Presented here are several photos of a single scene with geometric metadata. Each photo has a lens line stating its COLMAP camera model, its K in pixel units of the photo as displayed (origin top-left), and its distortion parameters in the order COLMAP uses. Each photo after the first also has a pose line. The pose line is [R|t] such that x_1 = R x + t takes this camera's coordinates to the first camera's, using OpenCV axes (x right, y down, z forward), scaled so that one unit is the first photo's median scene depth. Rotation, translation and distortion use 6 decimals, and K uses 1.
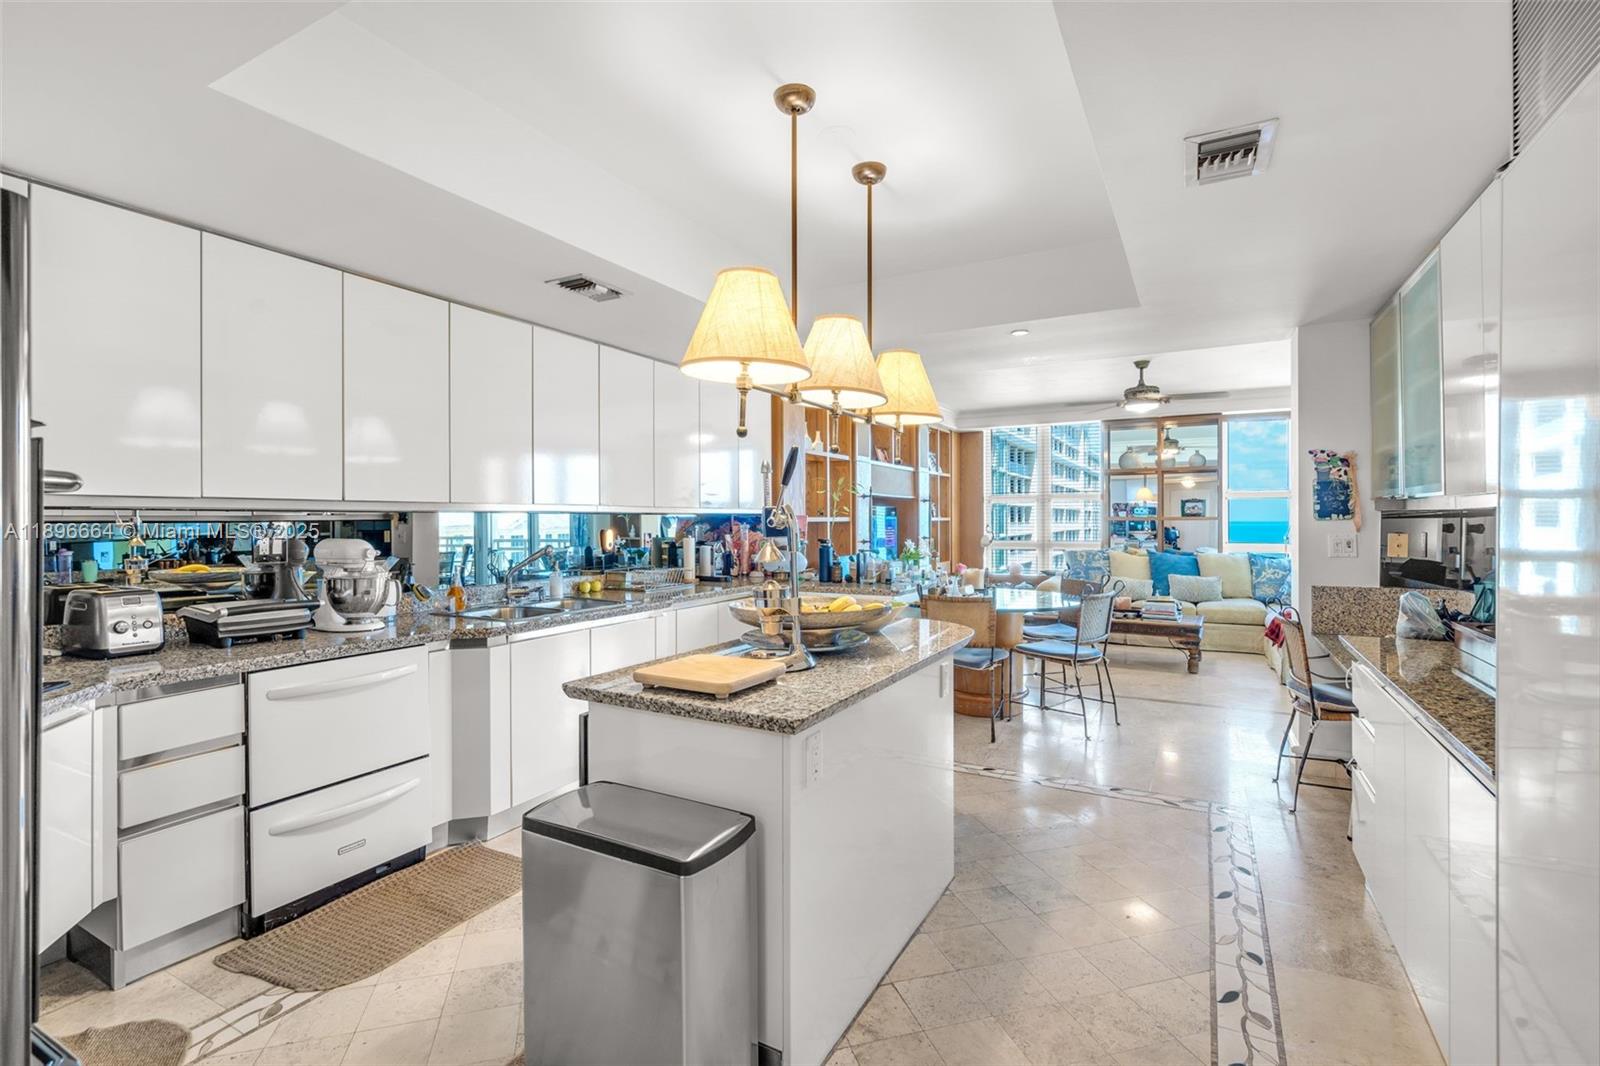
lens RADIAL K [[730.8, 0, 798.0], [0, 730.8, 516.1], [0, 0, 1]] dist [-0.018804, -0.000022]
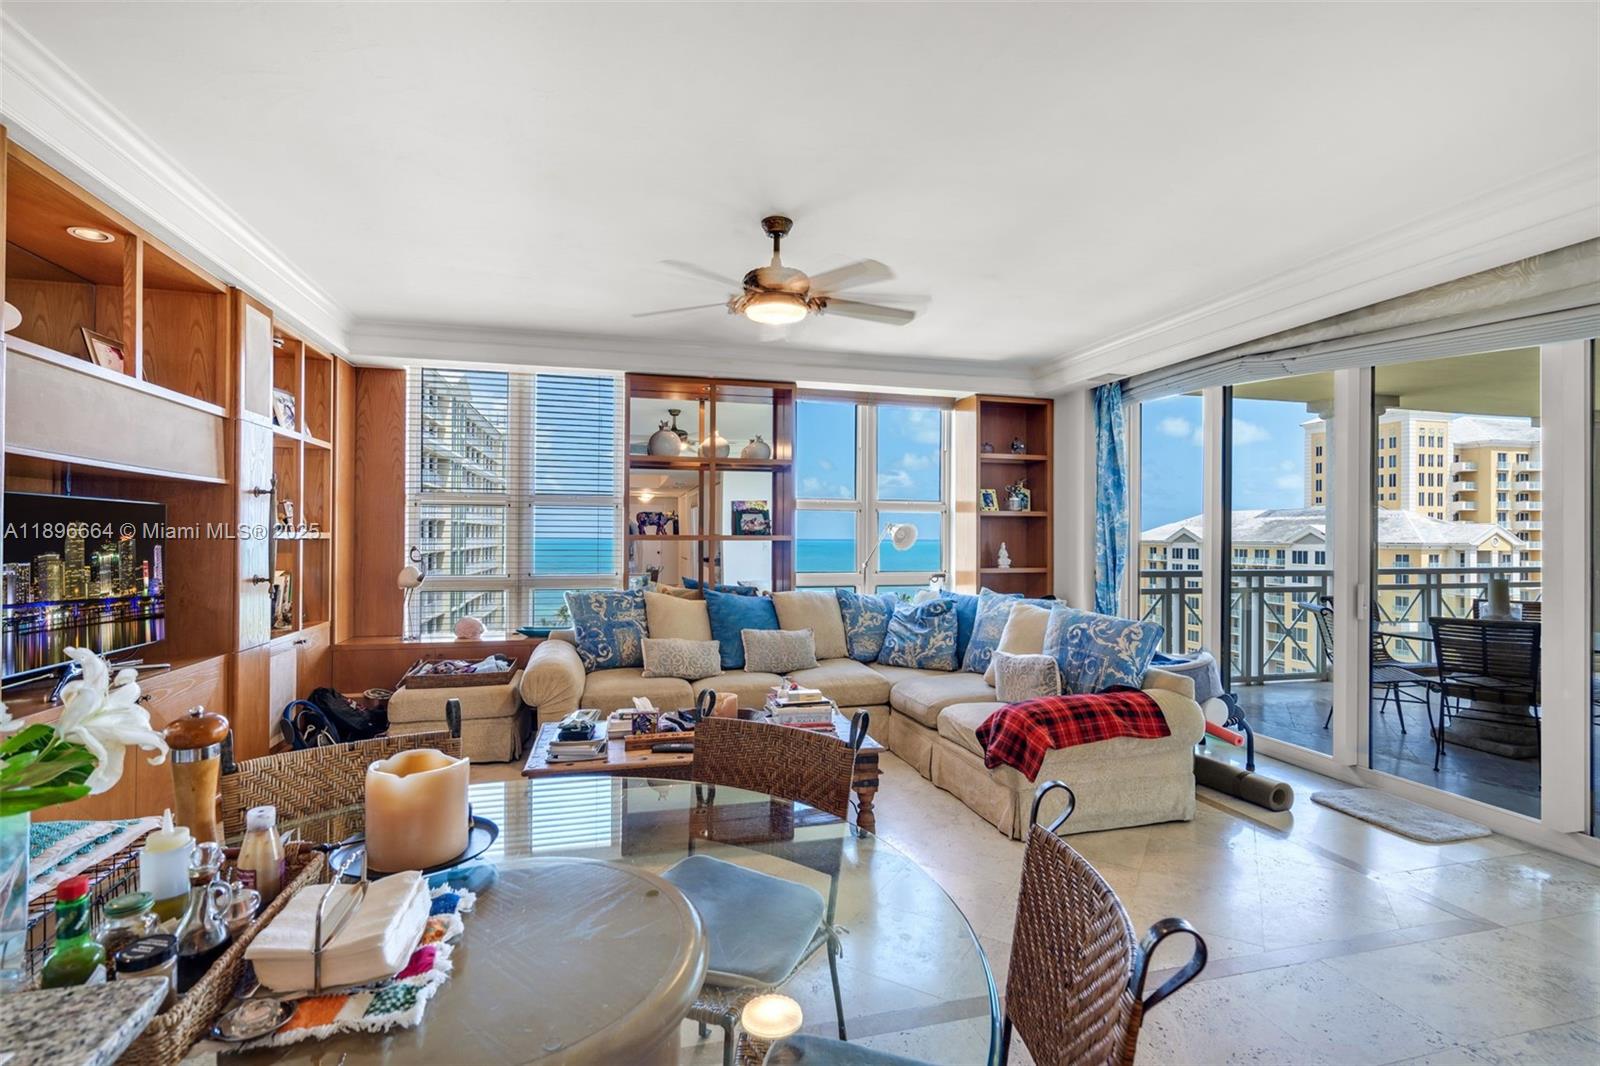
lens RADIAL K [[730.8, 0, 800.3], [0, 730.8, 535.3], [0, 0, 1]] dist [-0.018804, -0.000022]
pose [[0.718281, 0.008665, 0.695699, 0.109201], [-0.011644, 0.999932, -0.000432, 0.000648], [-0.695655, -0.007791, 0.718333, 0.486647]]
